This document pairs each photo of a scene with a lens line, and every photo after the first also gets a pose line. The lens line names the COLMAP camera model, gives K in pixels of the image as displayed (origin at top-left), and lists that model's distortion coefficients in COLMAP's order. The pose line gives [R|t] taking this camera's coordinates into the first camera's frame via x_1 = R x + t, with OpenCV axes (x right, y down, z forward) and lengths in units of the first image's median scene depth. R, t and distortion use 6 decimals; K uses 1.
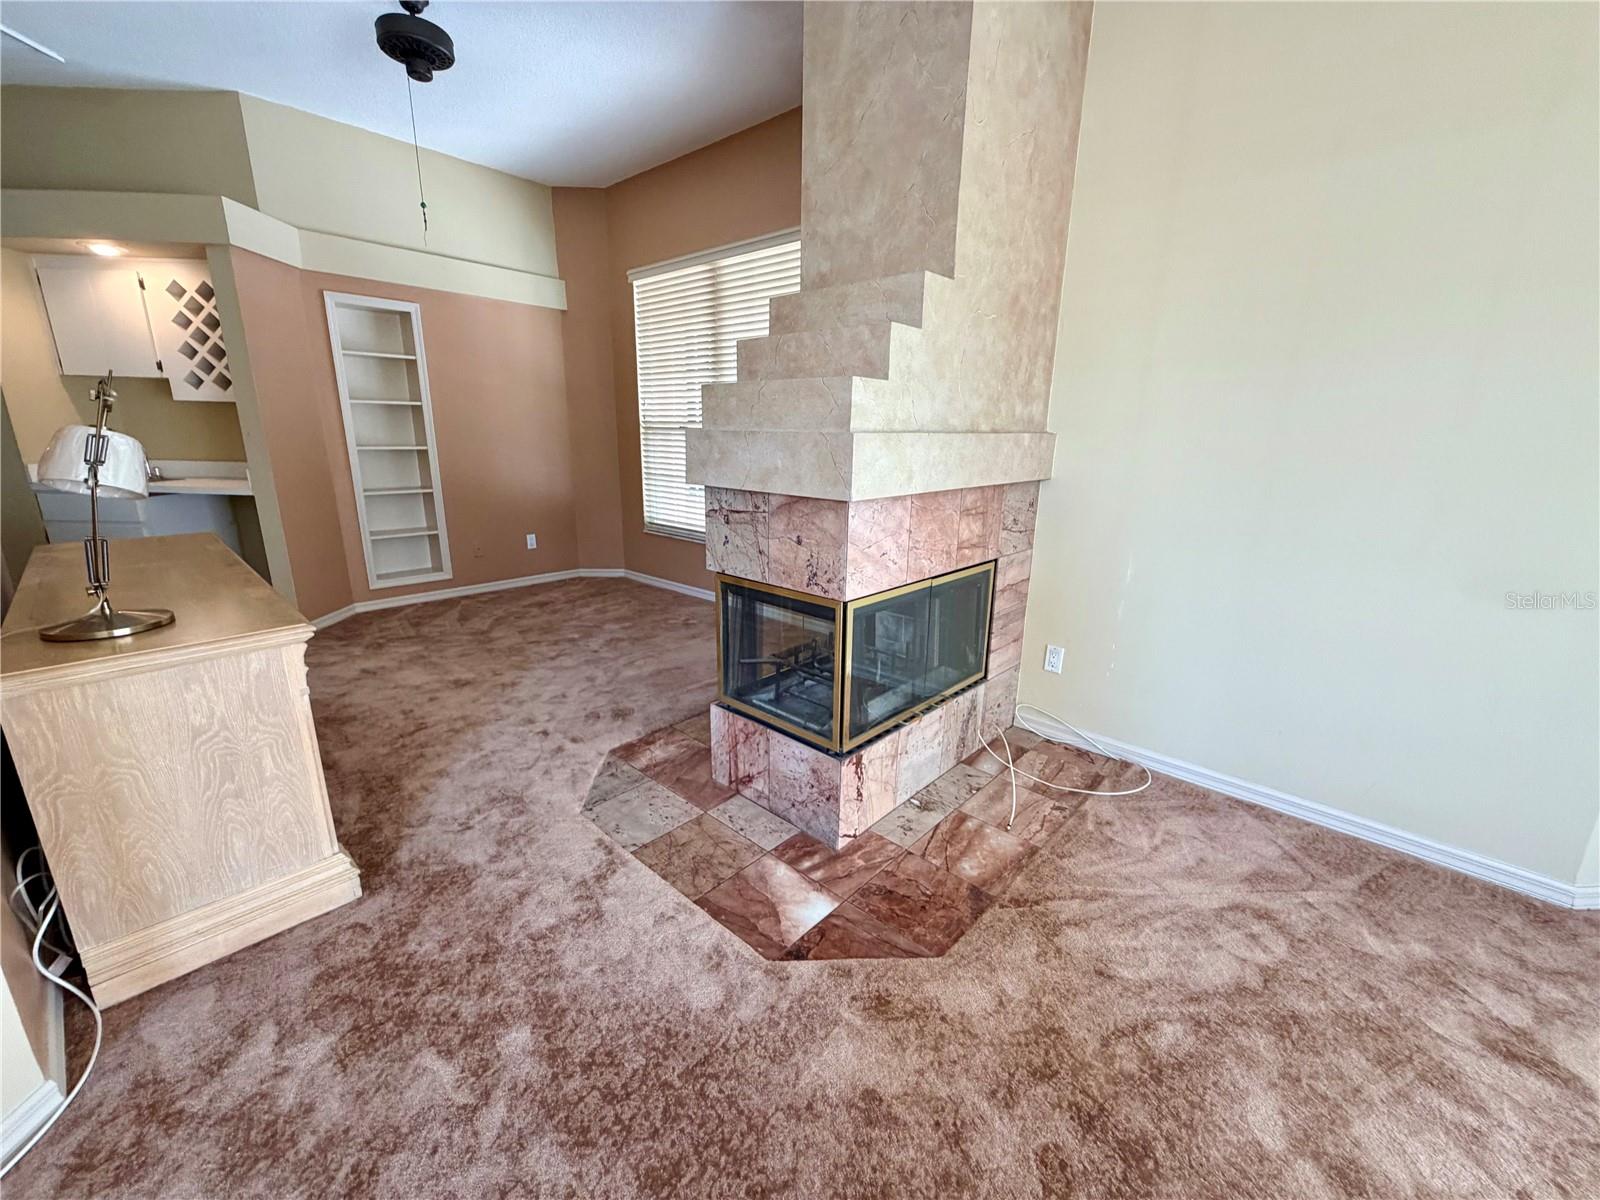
lens RADIAL K [[660.5, 0, 796.3], [0, 660.5, 601.4], [0, 0, 1]] dist [-0.000740, -0.000117]
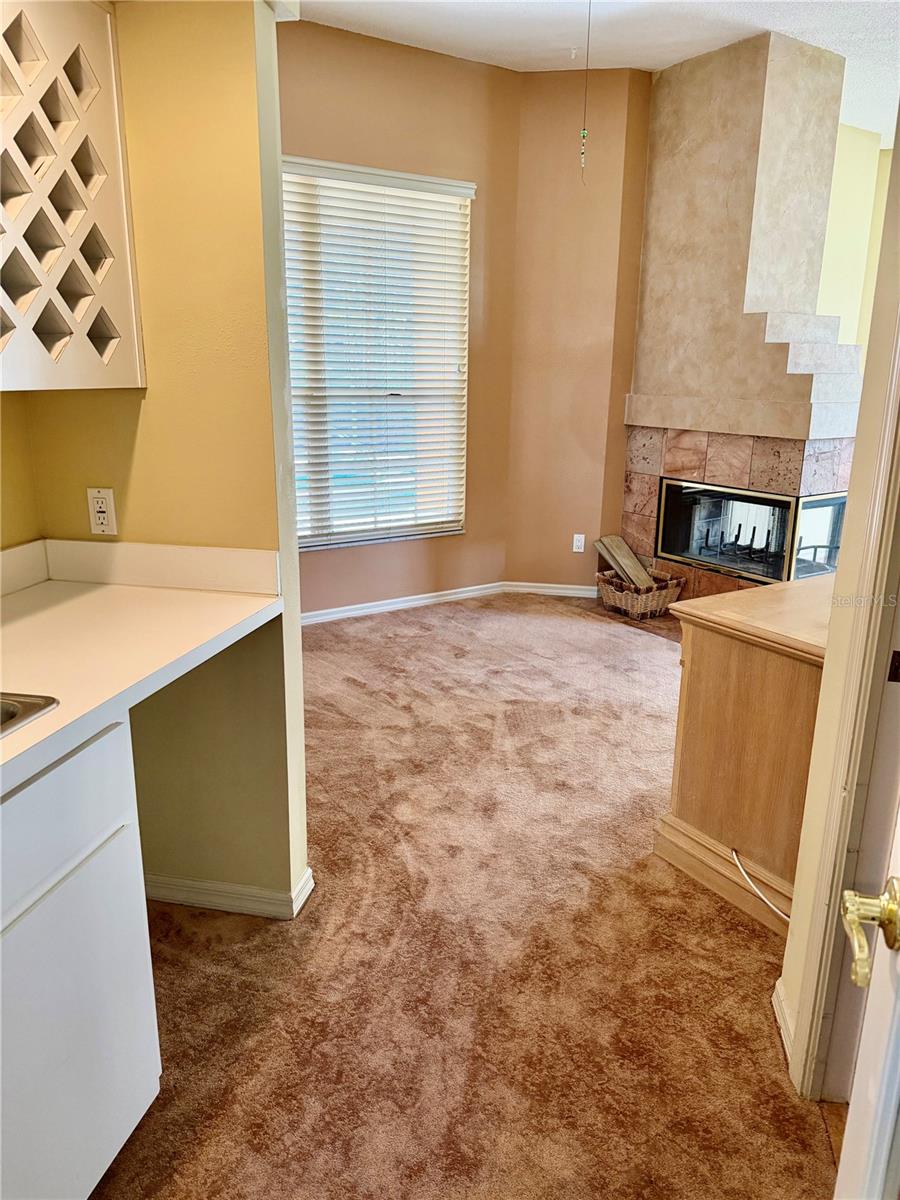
lens RADIAL K [[824.1, 0, 446.6], [0, 824.1, 597.2], [0, 0, 1]] dist [-0.010991, -0.003771]
pose [[0.238823, -0.277834, 0.930469, -2.229716], [0.240217, 0.945318, 0.220611, -0.457529], [-0.940882, 0.170827, 0.292504, 1.317788]]
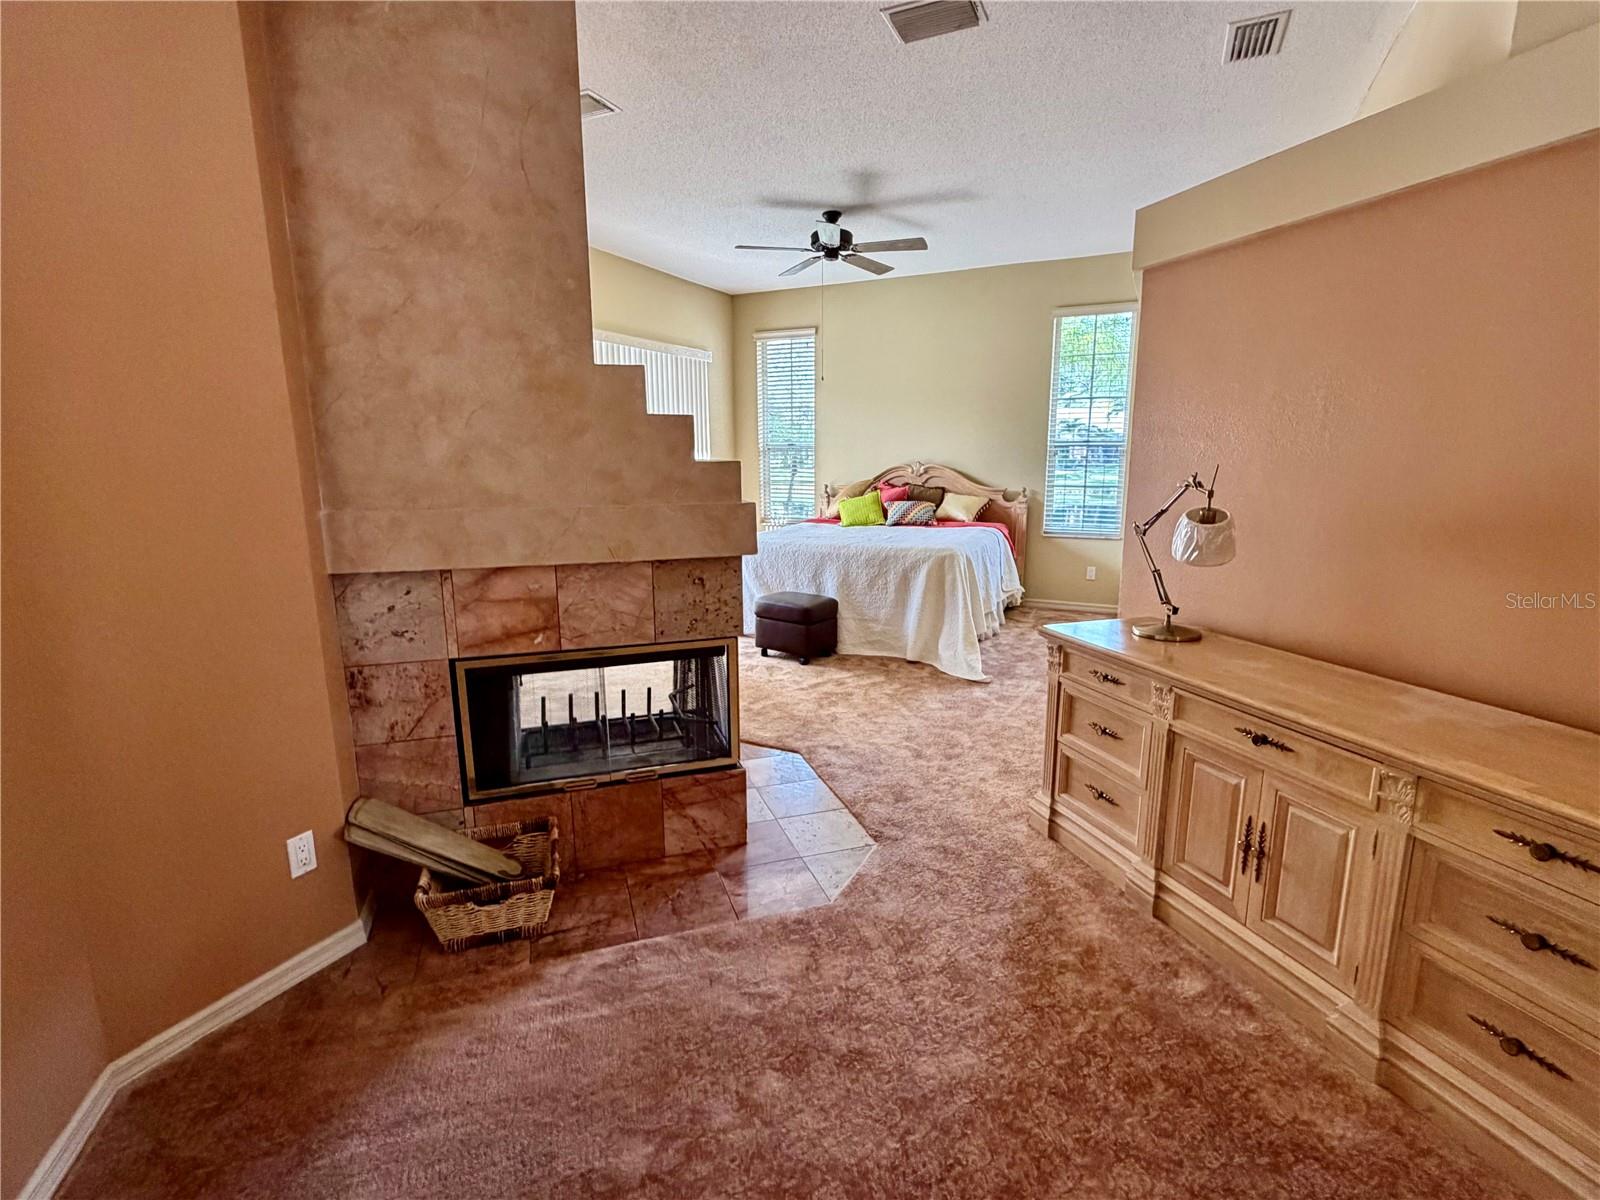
lens RADIAL K [[734.9, 0, 800.7], [0, 734.9, 606.3], [0, 0, 1]] dist [0.004589, 0.001252]
pose [[-0.873484, -0.100683, 0.476328, -0.700832], [0.115809, 0.907330, 0.404154, -0.582729], [-0.472878, 0.408186, -0.780878, 1.987741]]
